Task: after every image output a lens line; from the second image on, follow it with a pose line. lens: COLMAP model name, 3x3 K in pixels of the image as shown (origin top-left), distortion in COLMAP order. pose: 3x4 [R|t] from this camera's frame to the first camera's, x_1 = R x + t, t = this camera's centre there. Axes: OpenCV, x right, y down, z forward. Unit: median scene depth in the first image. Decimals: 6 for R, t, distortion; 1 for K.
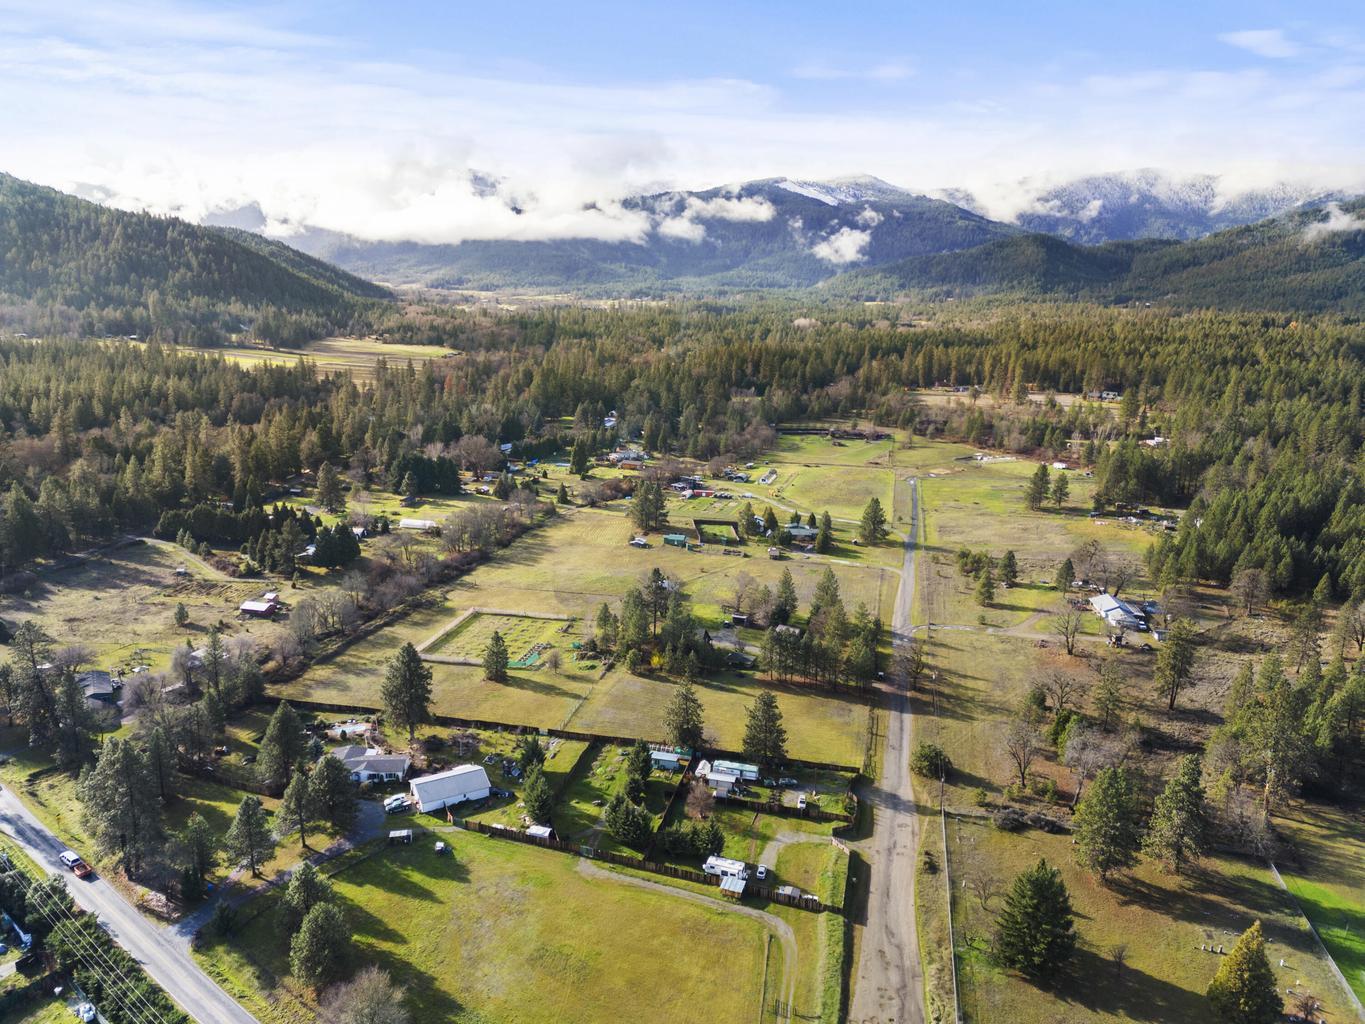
lens RADIAL K [[947.2, 0, 682.5], [0, 947.2, 512.0], [0, 0, 1]] dist [0.096351, -0.100315]
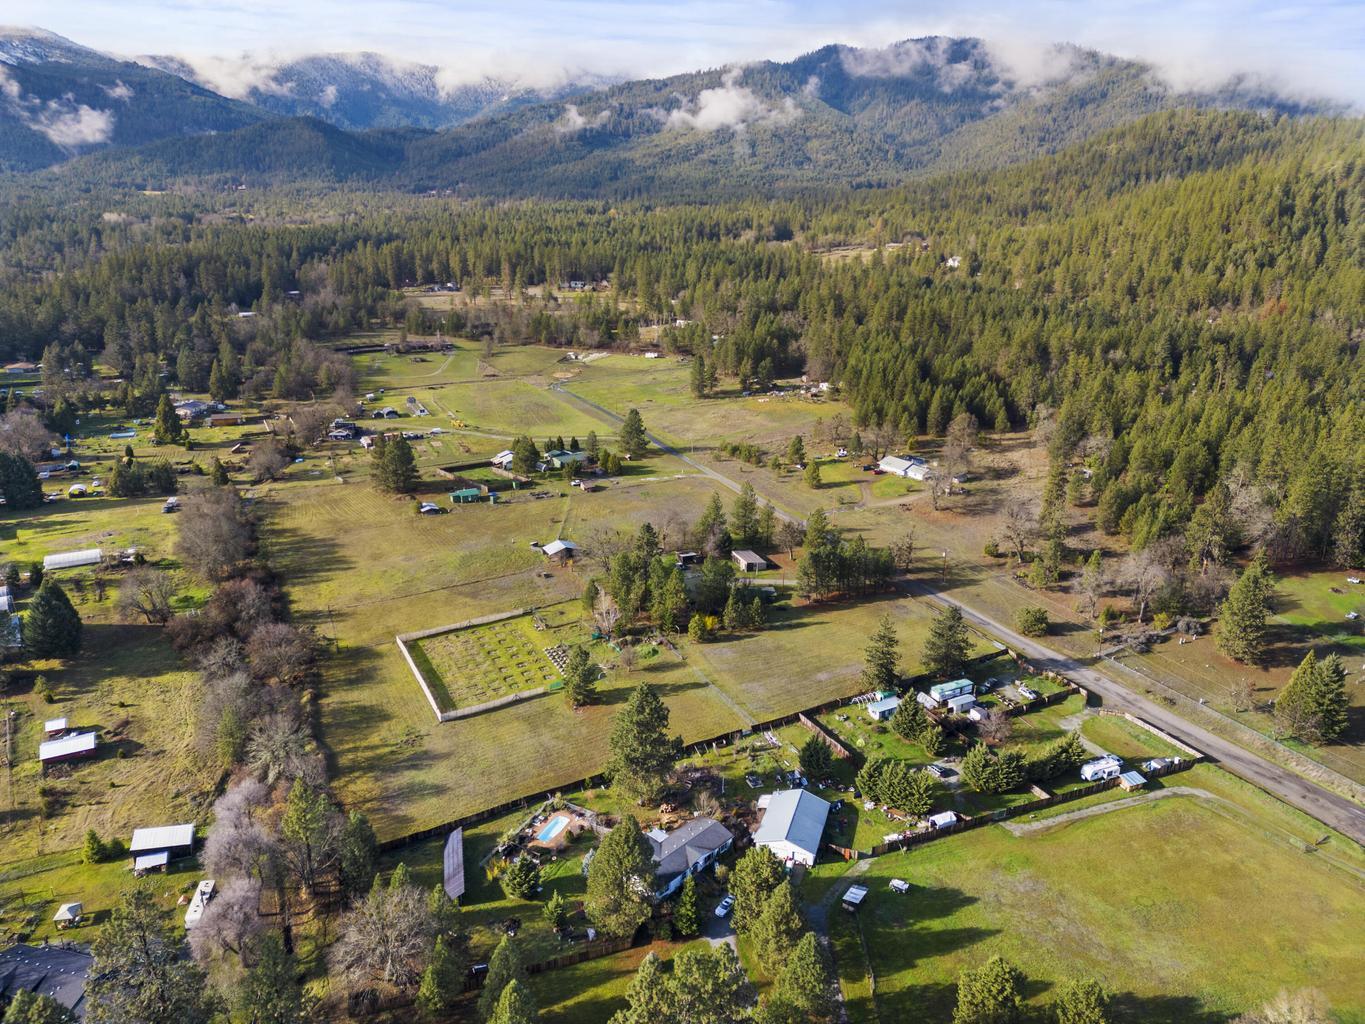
lens RADIAL K [[947.2, 0, 682.5], [0, 947.2, 512.0], [0, 0, 1]] dist [0.096351, -0.100315]
pose [[0.739046, -0.229450, 0.633375, -0.426827], [0.160248, 0.973097, 0.165536, -0.069169], [-0.654318, -0.020841, 0.755933, 0.249001]]
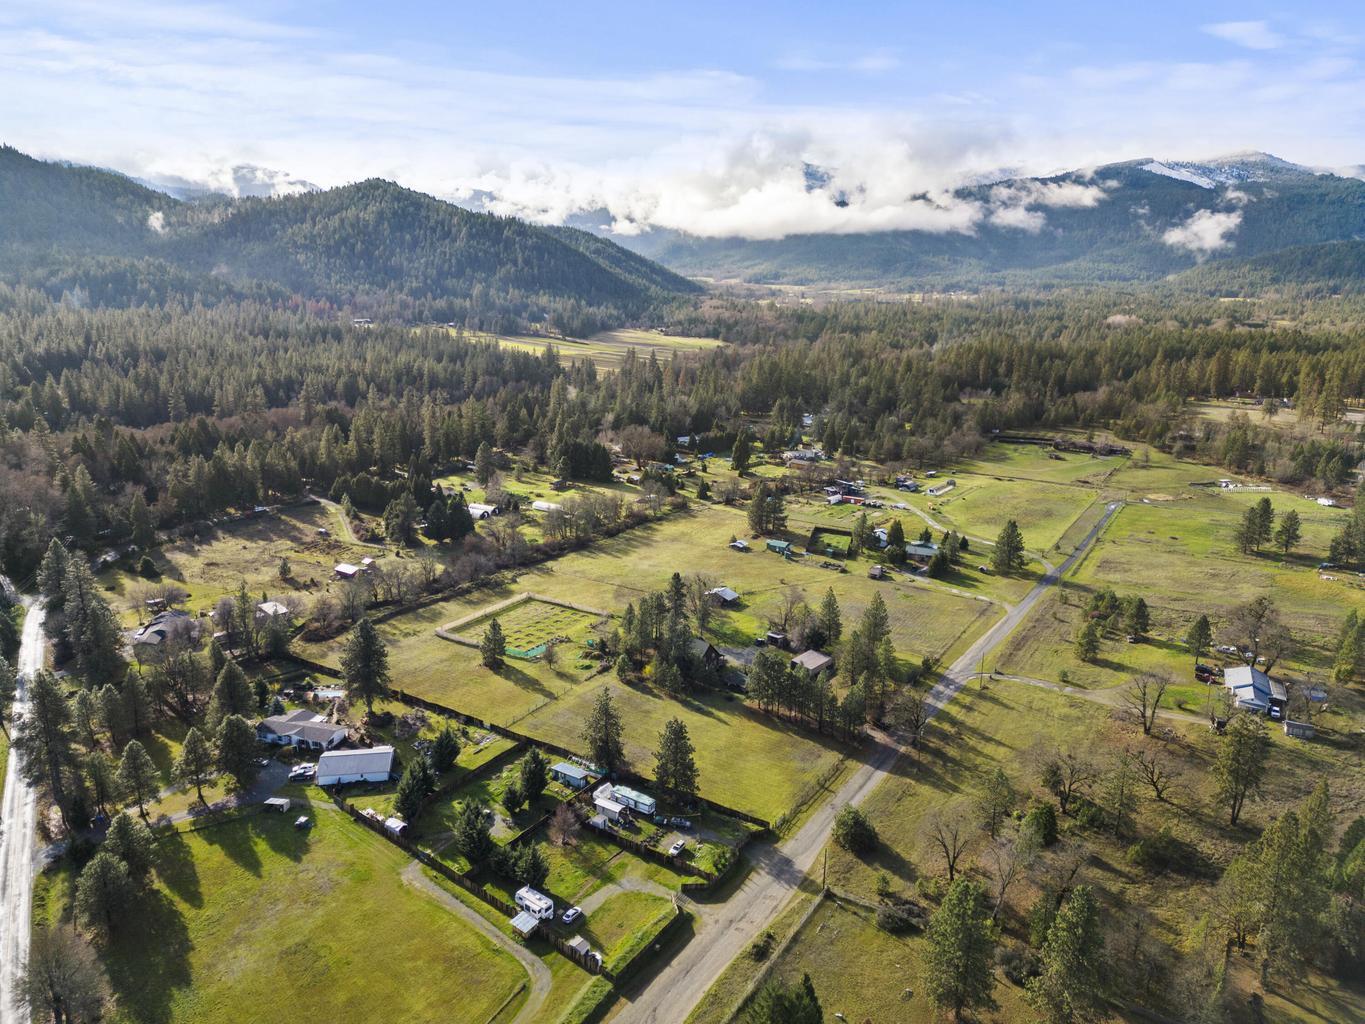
lens RADIAL K [[947.2, 0, 682.5], [0, 947.2, 512.0], [0, 0, 1]] dist [0.096351, -0.100315]
pose [[0.942492, 0.084863, -0.323277, 0.215640], [-0.083130, 0.996354, 0.019194, -0.015419], [0.323727, 0.008784, 0.946110, 0.081752]]
